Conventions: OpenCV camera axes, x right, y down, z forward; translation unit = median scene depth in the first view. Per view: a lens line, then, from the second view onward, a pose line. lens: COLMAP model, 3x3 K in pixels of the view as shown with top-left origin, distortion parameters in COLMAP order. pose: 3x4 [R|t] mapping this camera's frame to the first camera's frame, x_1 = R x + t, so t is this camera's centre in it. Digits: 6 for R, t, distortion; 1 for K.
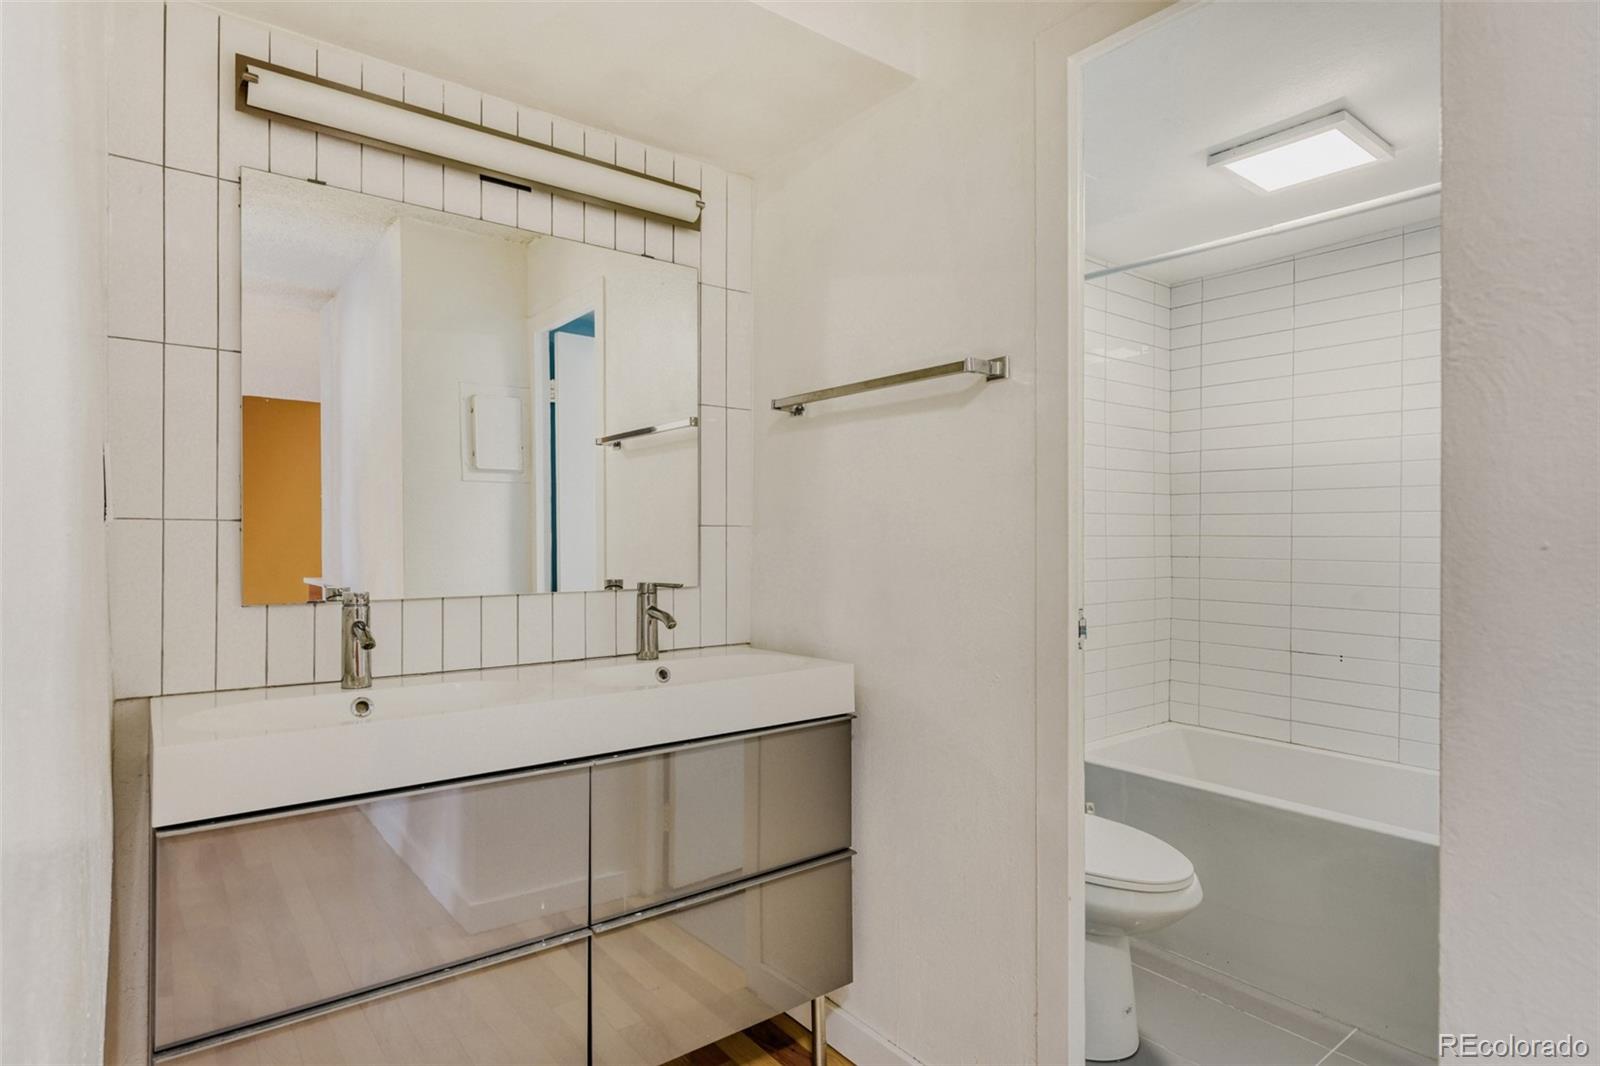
lens RADIAL K [[837.6, 0, 799.8], [0, 837.6, 538.6], [0, 0, 1]] dist [0.007456, -0.004513]
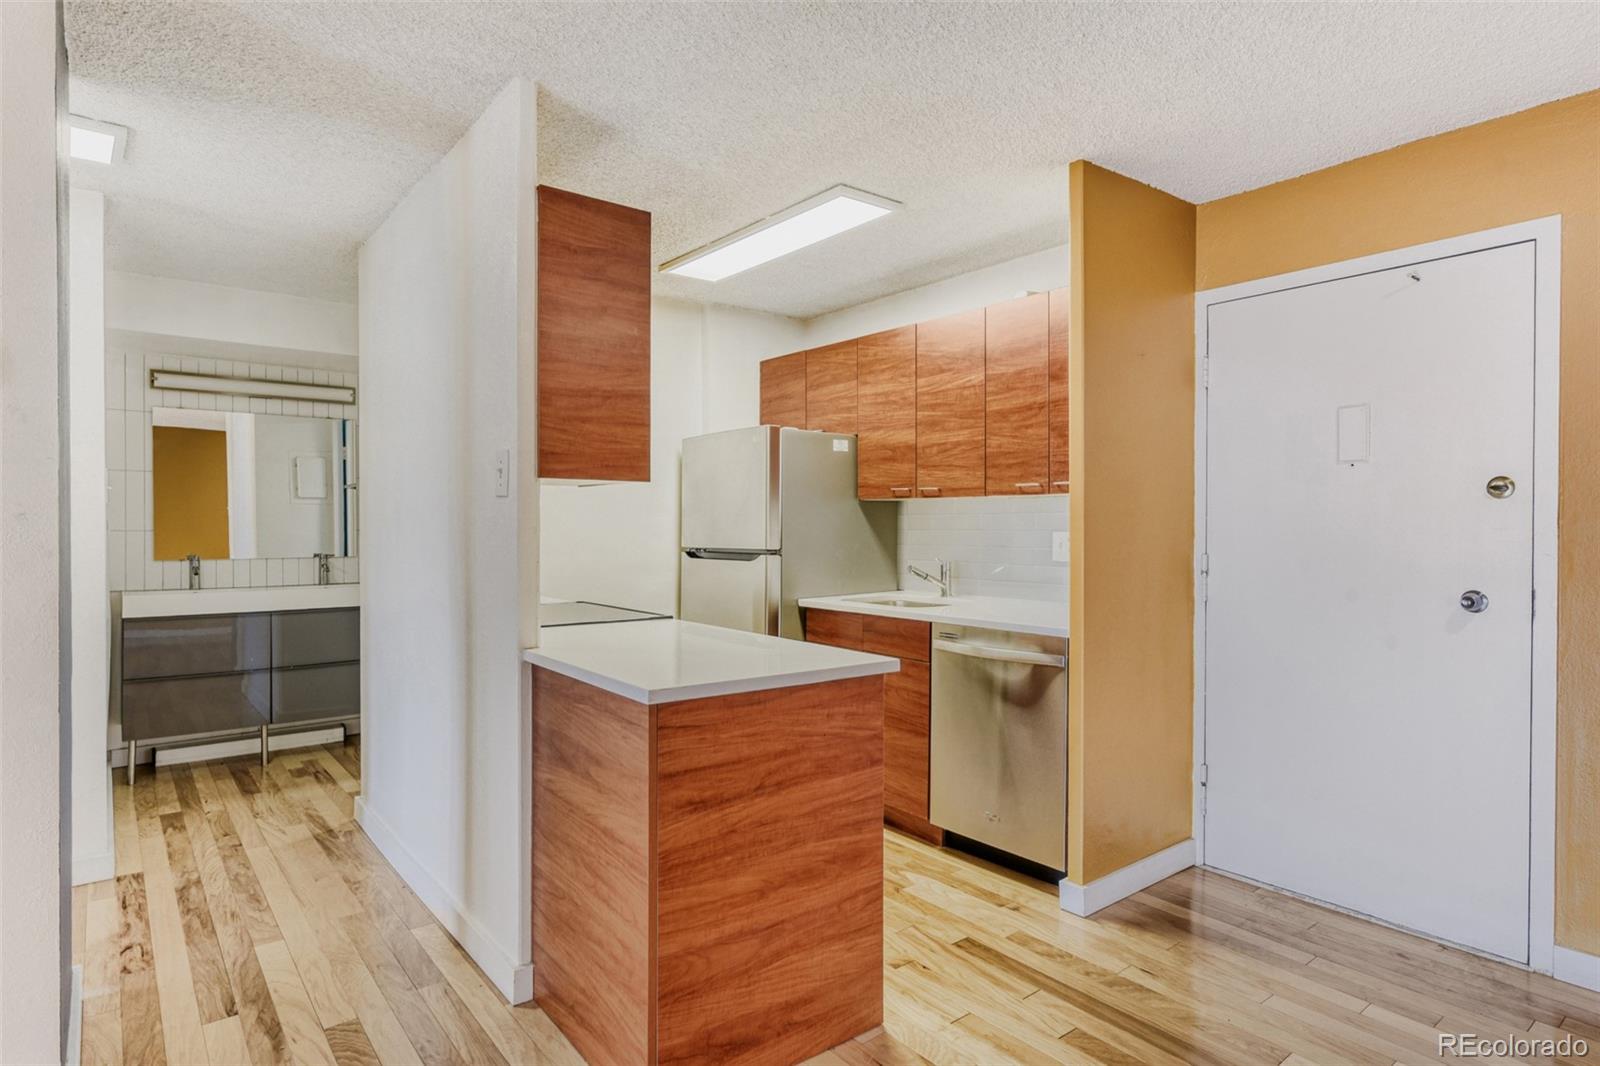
lens RADIAL K [[890.0, 0, 809.3], [0, 890.0, 528.8], [0, 0, 1]] dist [0.013888, -0.002660]
pose [[0.999981, -0.005672, -0.002217, 0.740437], [0.005679, 0.999979, 0.003212, -0.013438], [0.002199, -0.003224, 0.999992, -0.961191]]
